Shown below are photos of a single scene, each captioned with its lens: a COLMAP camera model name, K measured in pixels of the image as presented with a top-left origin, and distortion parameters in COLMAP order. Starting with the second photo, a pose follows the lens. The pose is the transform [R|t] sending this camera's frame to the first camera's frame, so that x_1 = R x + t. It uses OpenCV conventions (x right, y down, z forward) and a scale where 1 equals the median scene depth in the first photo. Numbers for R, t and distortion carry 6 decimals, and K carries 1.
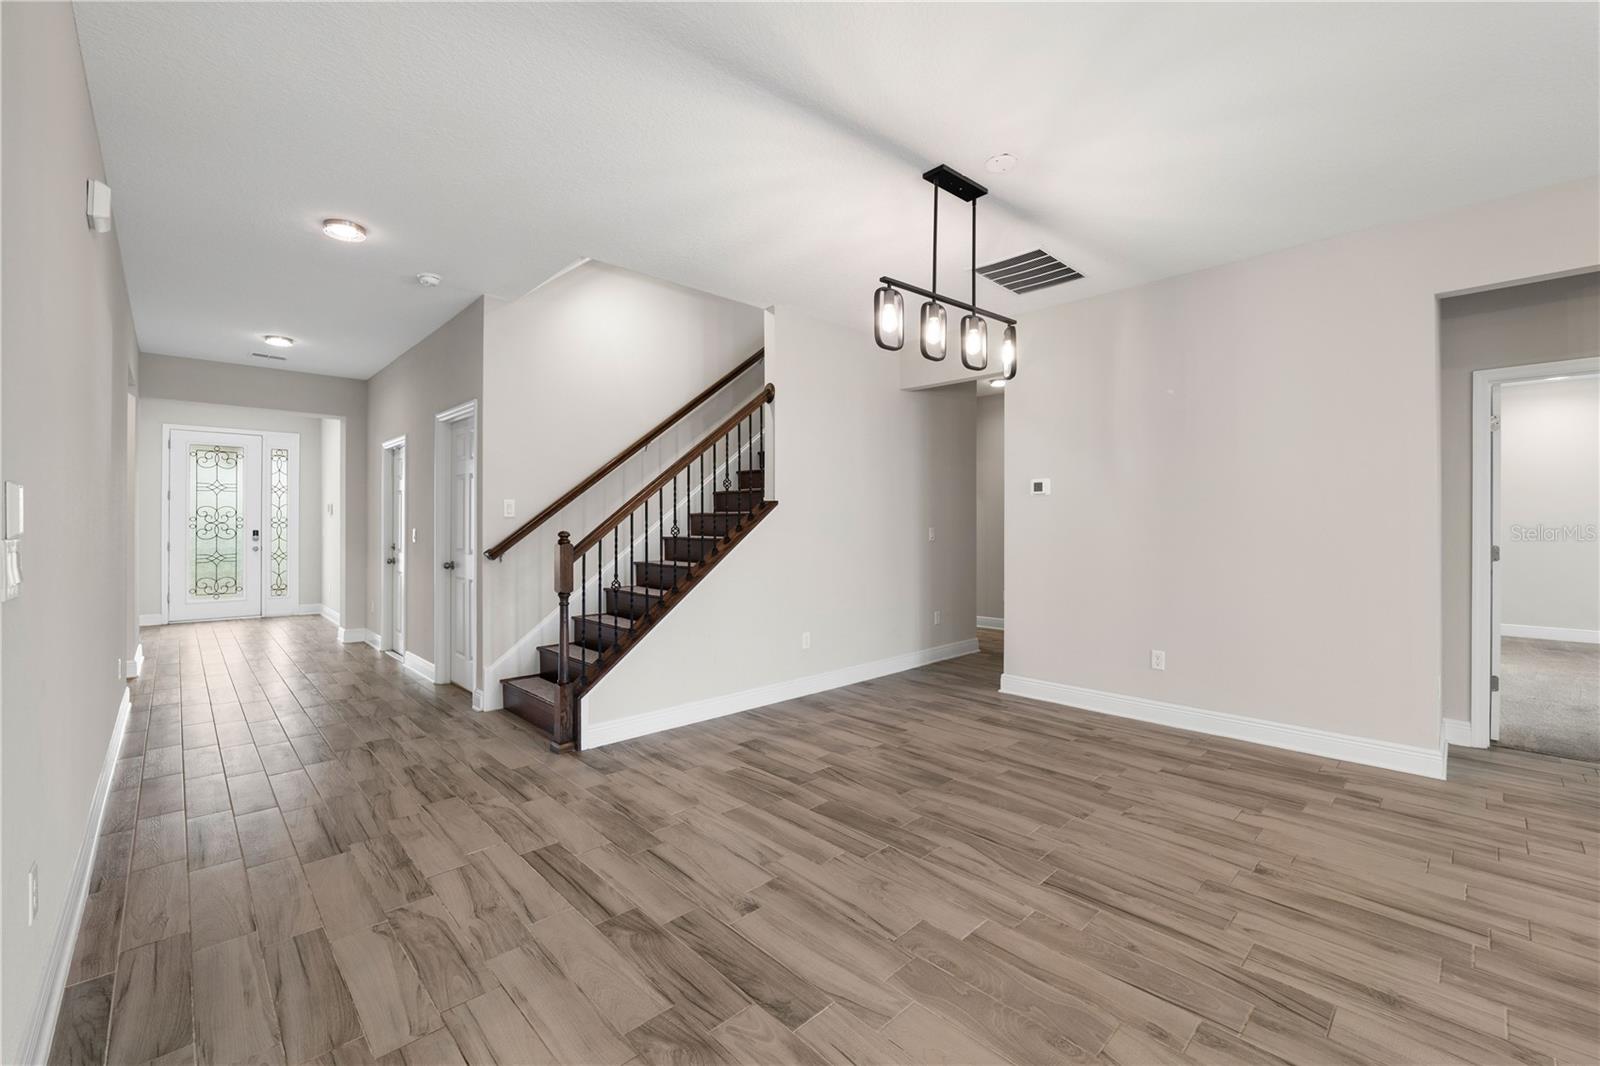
lens RADIAL K [[664.1, 0, 808.1], [0, 664.1, 525.6], [0, 0, 1]] dist [-0.007432, 0.001138]
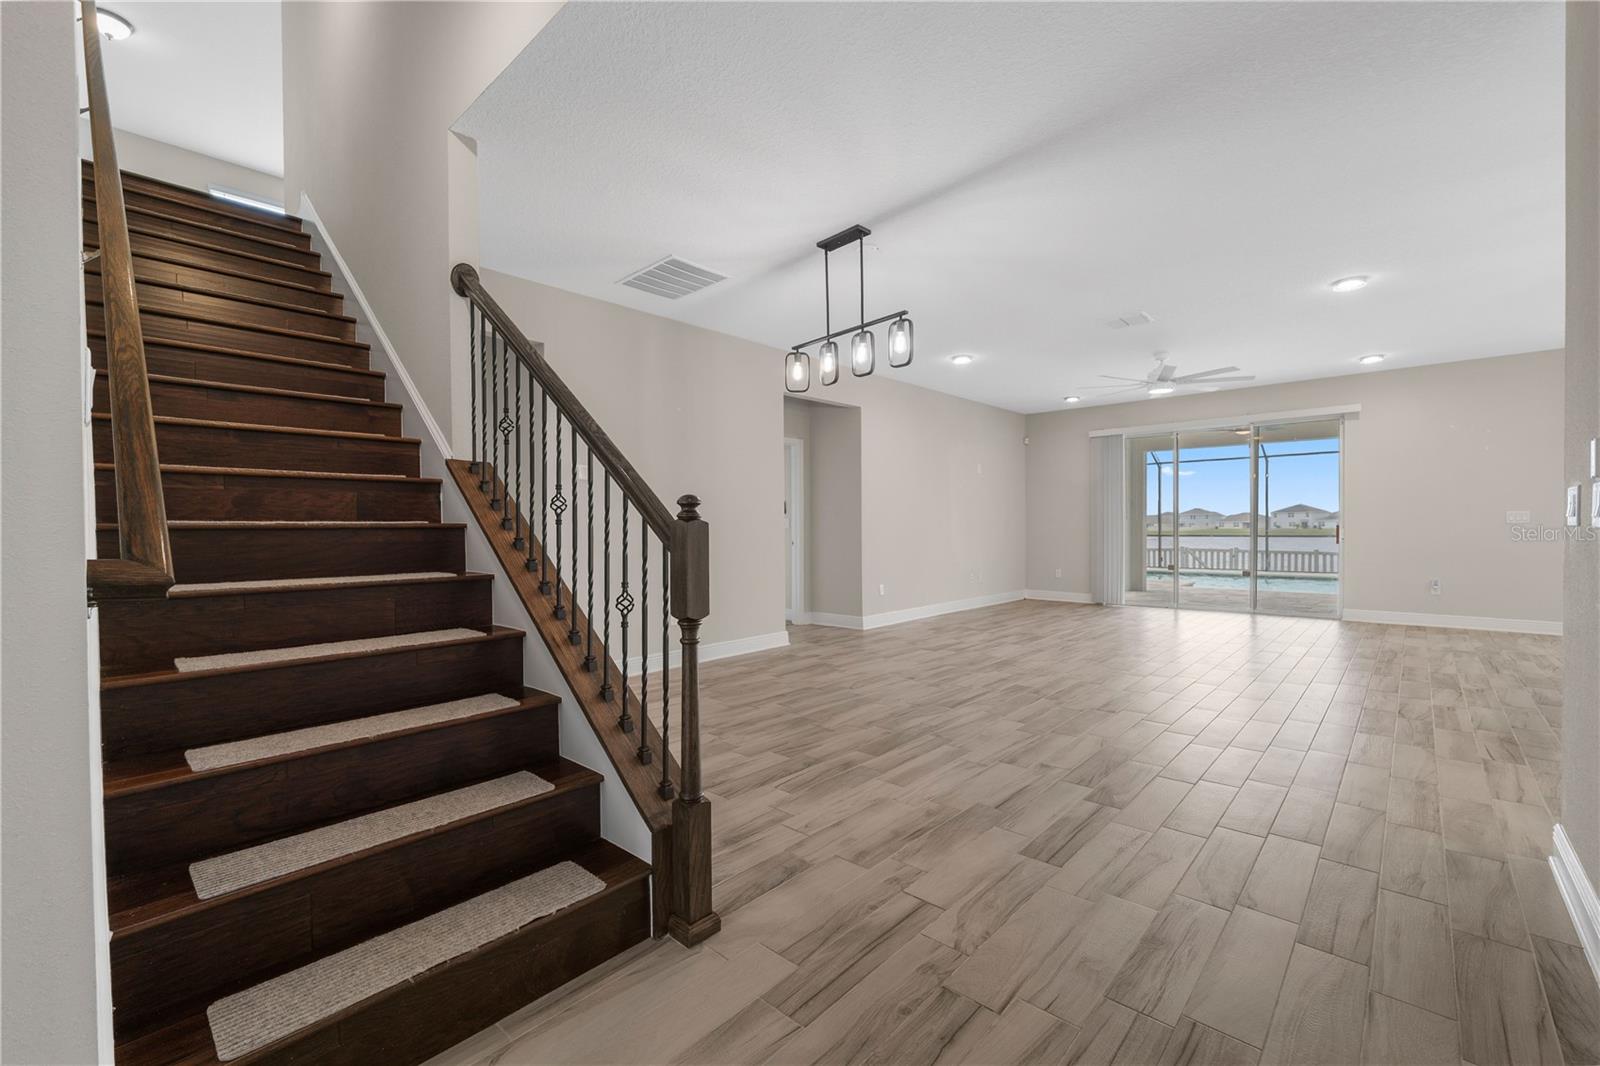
lens RADIAL K [[664.1, 0, 785.8], [0, 664.1, 558.5], [0, 0, 1]] dist [-0.007432, 0.001138]
pose [[-0.043222, -0.046099, 0.998001, -1.030119], [0.013085, 0.998823, 0.046704, 0.038807], [-0.998980, 0.015077, -0.042568, 1.131451]]
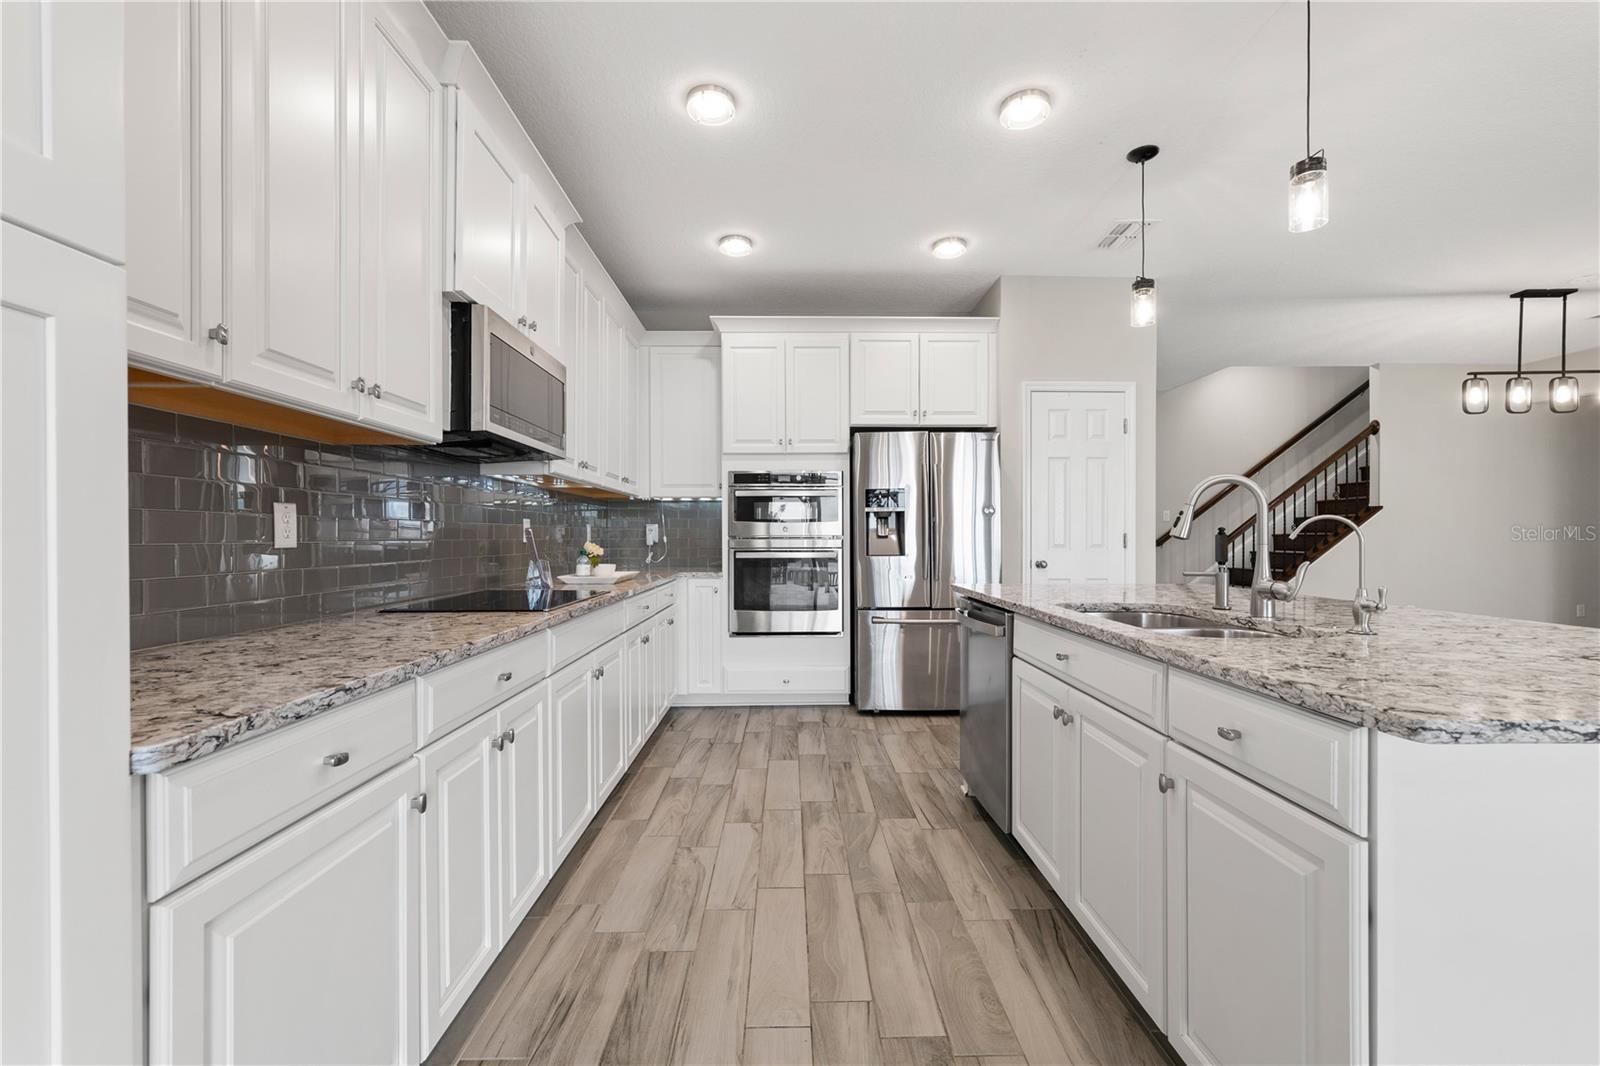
lens RADIAL K [[664.1, 0, 794.6], [0, 664.1, 542.5], [0, 0, 1]] dist [-0.007432, 0.001138]
pose [[0.724074, 0.004999, -0.689704, 0.024628], [-0.000508, 0.999977, 0.006715, 0.044080], [0.689722, -0.004511, 0.724060, -1.232255]]
